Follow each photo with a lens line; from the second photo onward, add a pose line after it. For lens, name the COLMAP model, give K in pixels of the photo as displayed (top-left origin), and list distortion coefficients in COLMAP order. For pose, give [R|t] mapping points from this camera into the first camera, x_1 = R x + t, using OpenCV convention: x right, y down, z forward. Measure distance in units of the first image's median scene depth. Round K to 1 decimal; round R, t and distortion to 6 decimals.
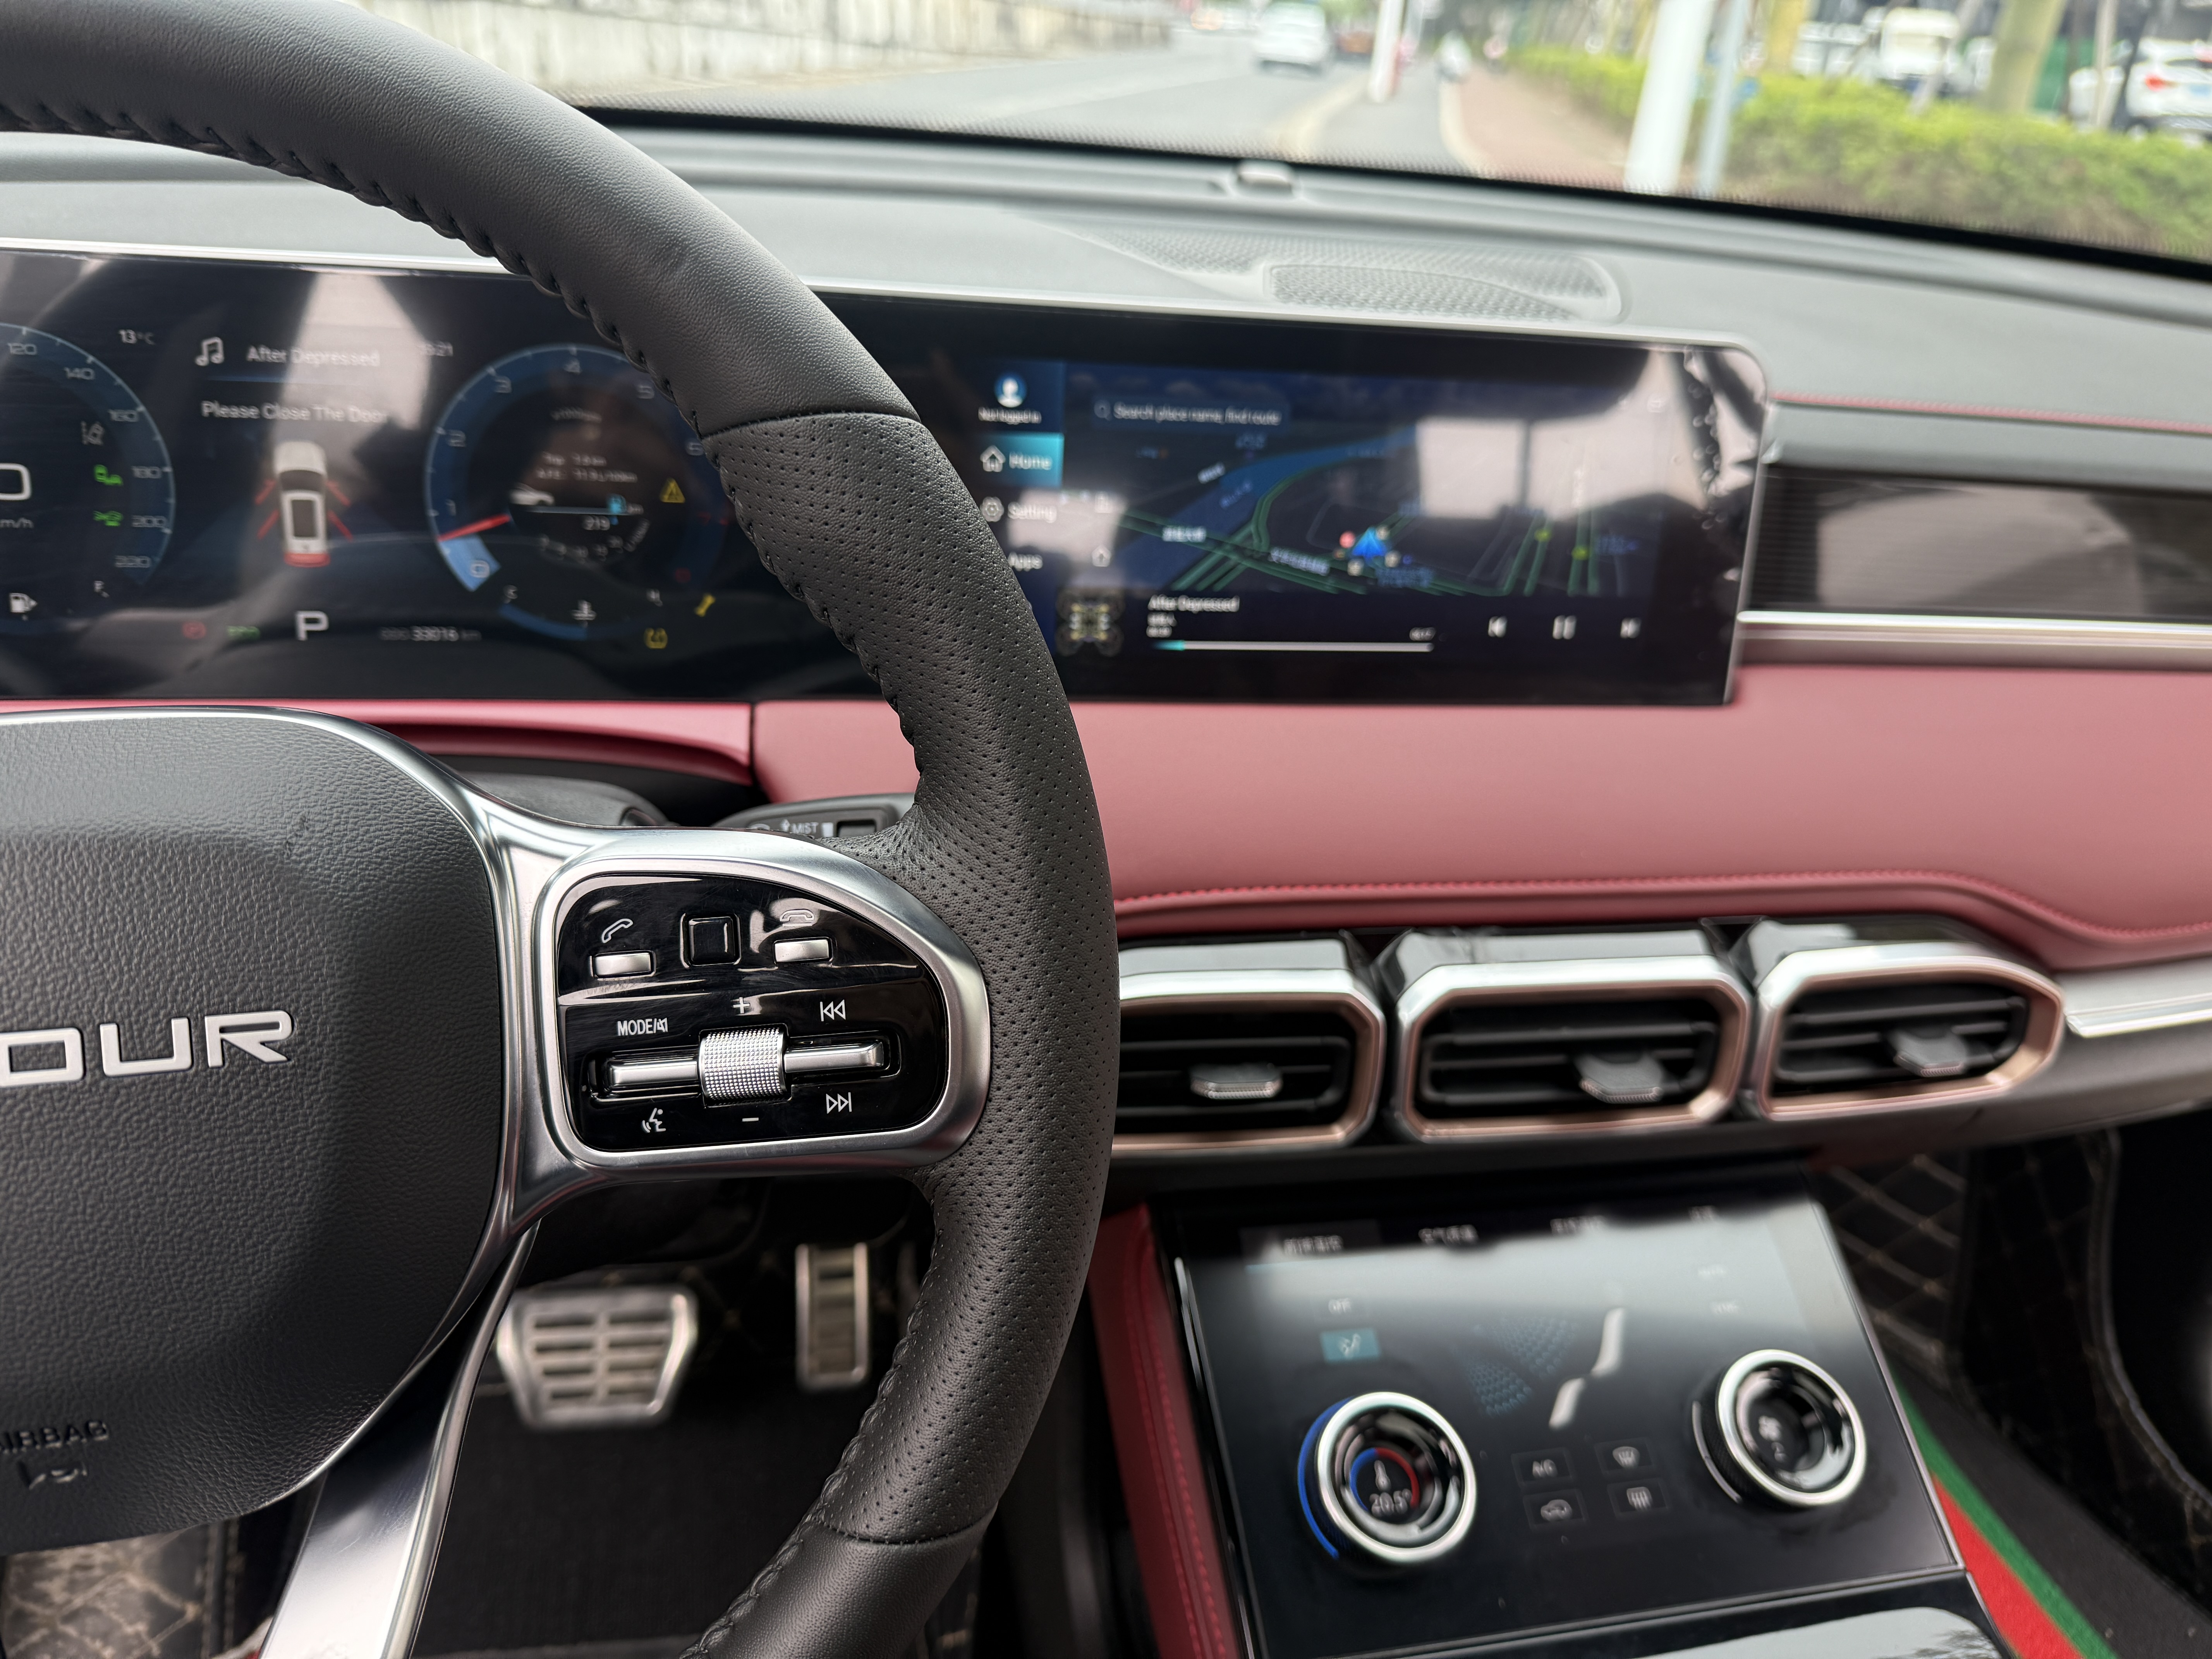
lens RADIAL K [[1574.9, 0, 1076.1], [0, 1574.9, 835.8], [0, 0, 1]] dist [0.005507, -0.023423]
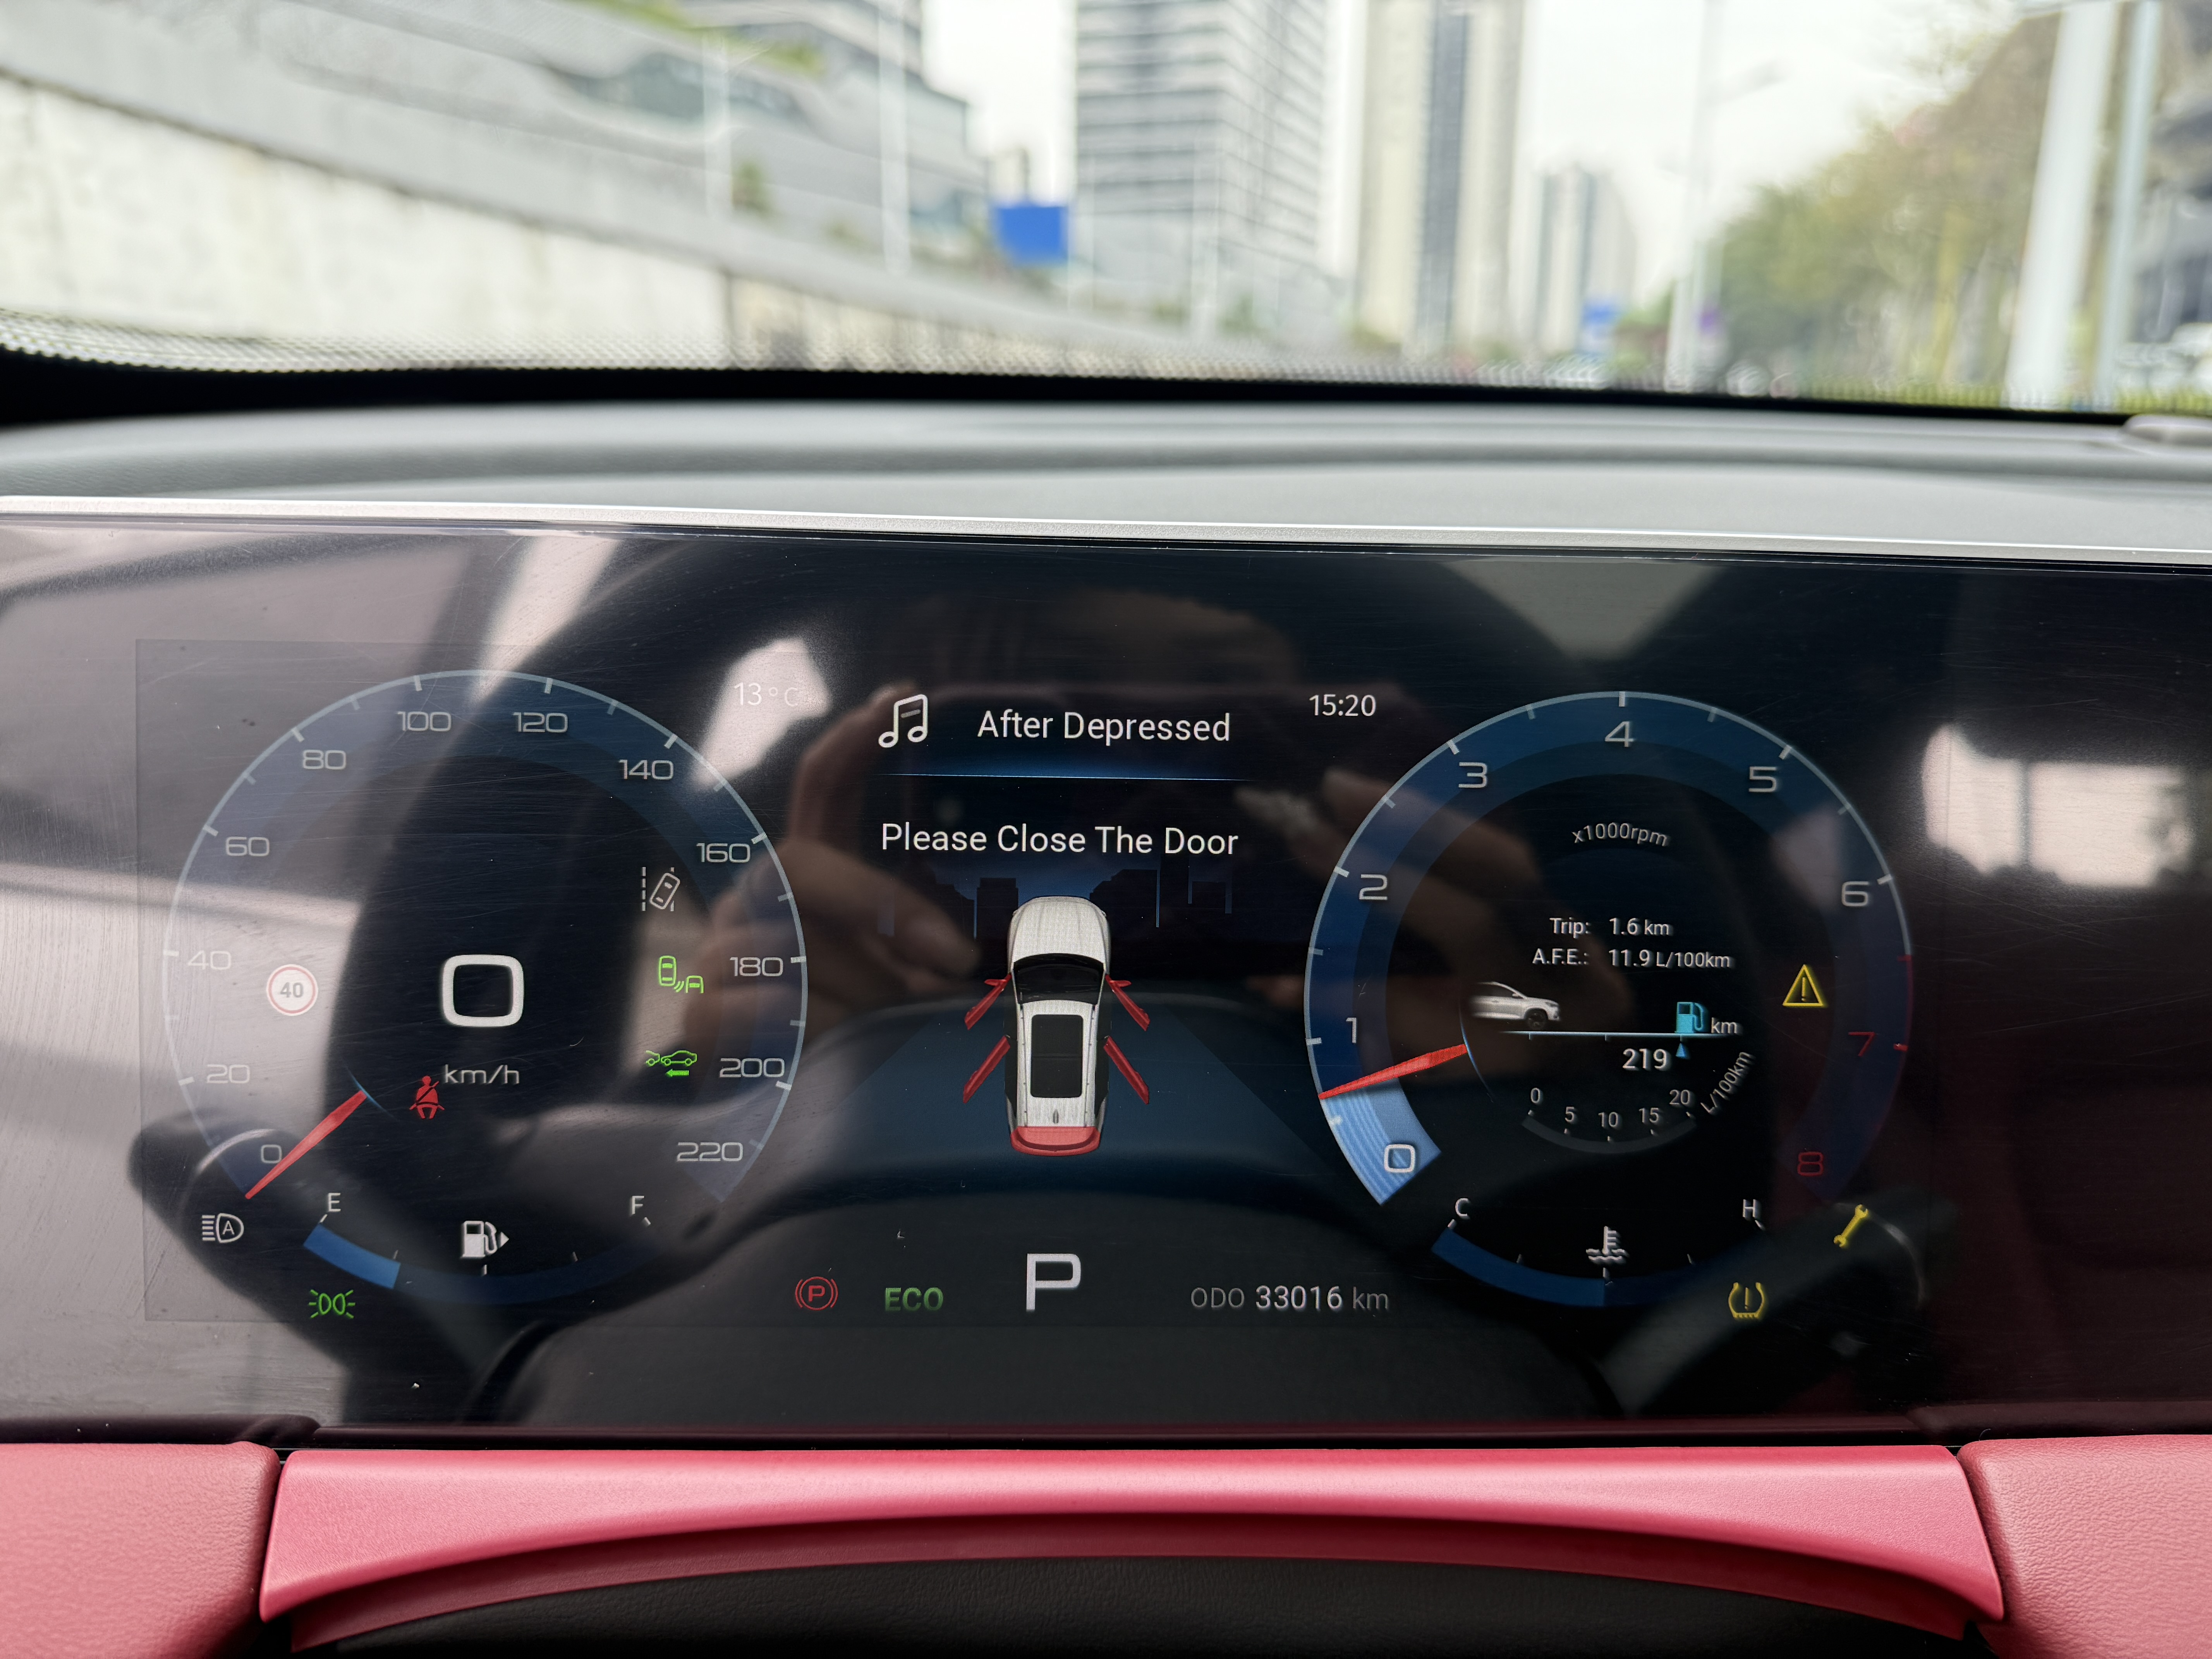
lens RADIAL K [[1545.3, 0, 1106.3], [0, 1545.3, 818.5], [0, 0, 1]] dist [0.041876, -0.056416]
pose [[0.987183, -0.014784, -0.158909, -0.375782], [-0.019837, 0.976612, -0.214092, -0.161330], [0.158357, 0.214500, 0.963801, 0.505812]]
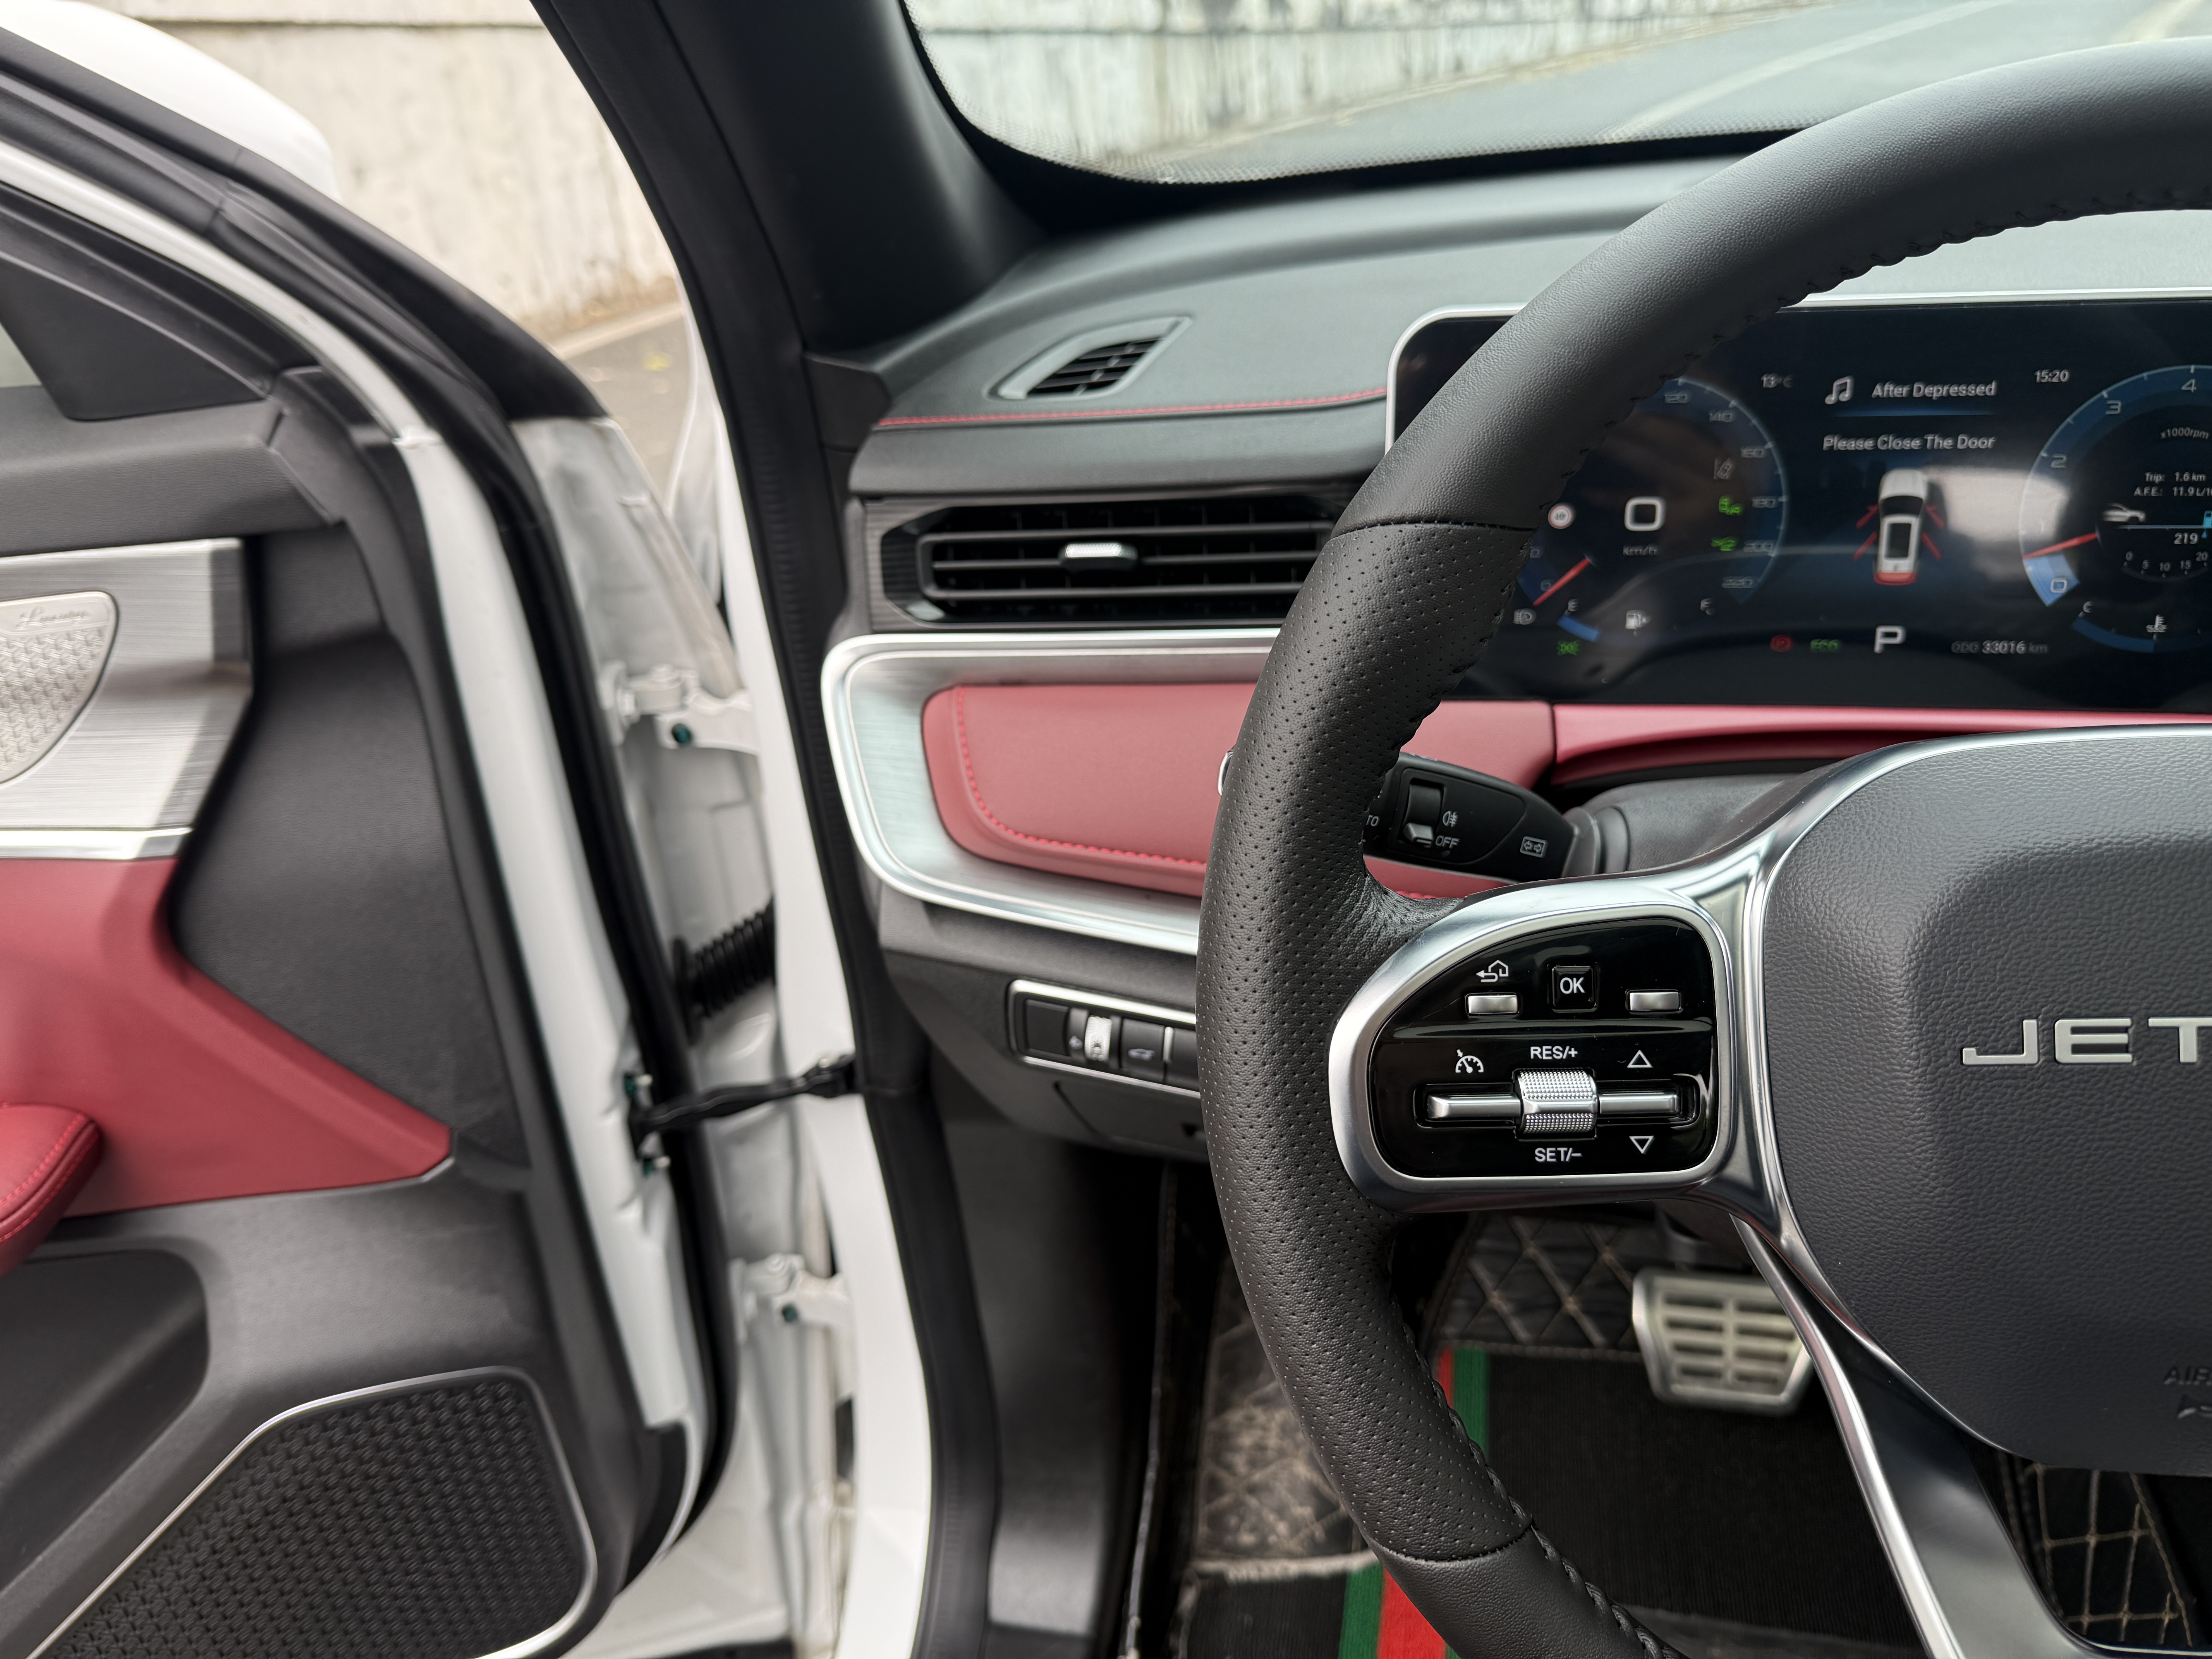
lens RADIAL K [[1565.9, 0, 1128.3], [0, 1565.9, 829.0], [0, 0, 1]] dist [0.011252, -0.038456]
pose [[0.918984, 0.045603, -0.391649, -0.511978], [-0.045110, 0.998927, 0.010464, 0.007805], [0.391706, 0.008051, 0.920055, -0.178660]]
